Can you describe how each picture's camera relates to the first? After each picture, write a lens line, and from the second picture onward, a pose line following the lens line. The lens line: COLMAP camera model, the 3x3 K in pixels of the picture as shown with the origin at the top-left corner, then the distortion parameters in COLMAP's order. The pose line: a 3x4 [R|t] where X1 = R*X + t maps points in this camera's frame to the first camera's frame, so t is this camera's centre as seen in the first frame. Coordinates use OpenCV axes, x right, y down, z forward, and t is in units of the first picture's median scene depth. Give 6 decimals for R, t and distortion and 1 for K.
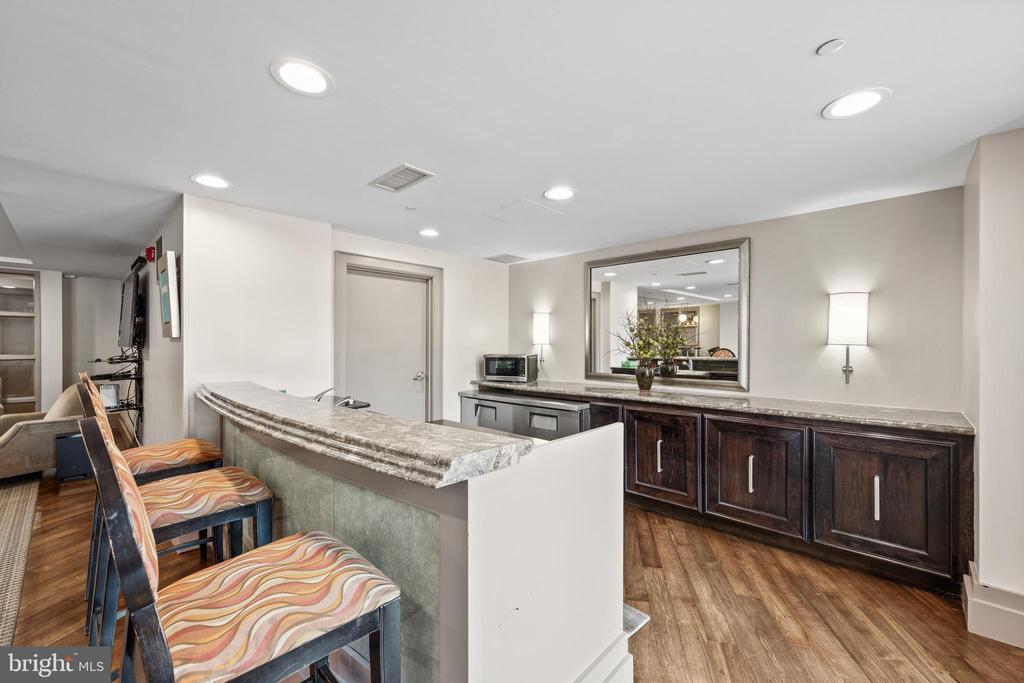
lens RADIAL K [[412.2, 0, 511.1], [0, 412.2, 342.6], [0, 0, 1]] dist [0.000442, 0.000317]
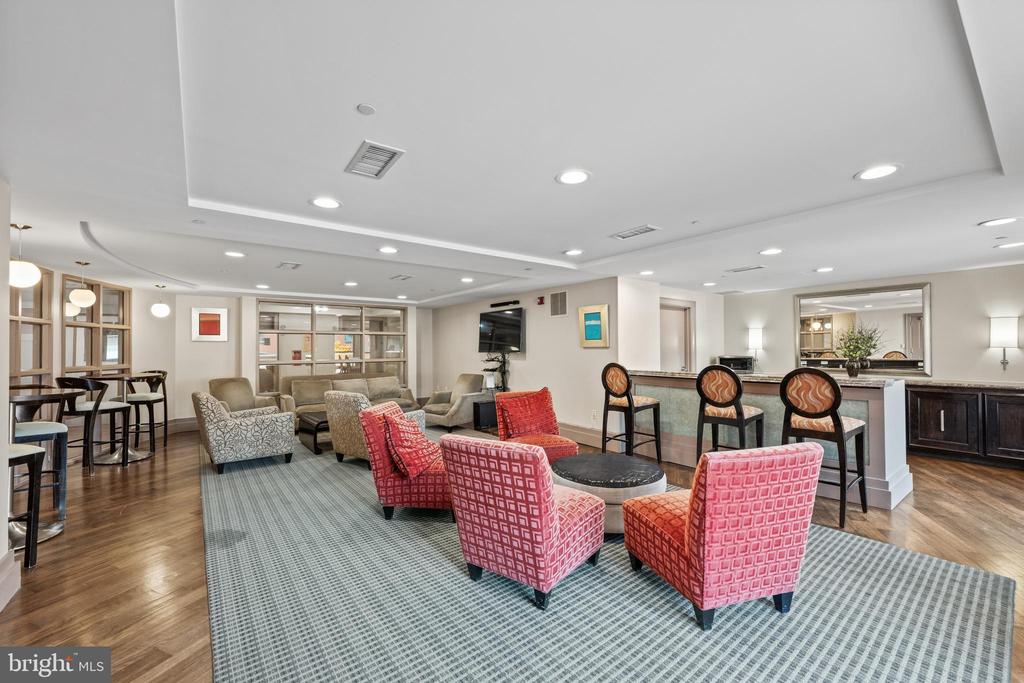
lens RADIAL K [[412.2, 0, 513.1], [0, 412.2, 343.9], [0, 0, 1]] dist [0.000442, 0.000317]
pose [[0.986974, -0.011292, -0.160485, -0.779430], [0.009126, 0.999857, -0.014230, -0.002527], [0.160623, 0.012580, 0.986936, -0.861732]]
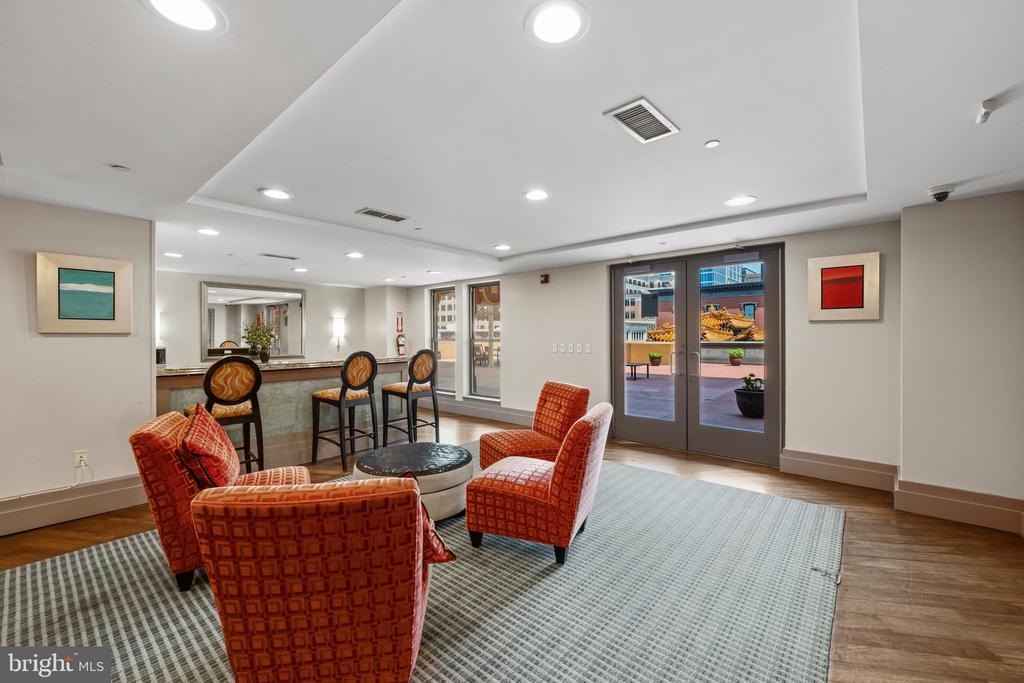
lens RADIAL K [[412.2, 0, 512.4], [0, 412.2, 339.5], [0, 0, 1]] dist [0.000442, 0.000317]
pose [[-0.034061, -0.009849, 0.999371, -1.680129], [0.004688, 0.999939, 0.010015, -0.000803], [-0.999409, 0.005027, -0.034013, -0.047028]]
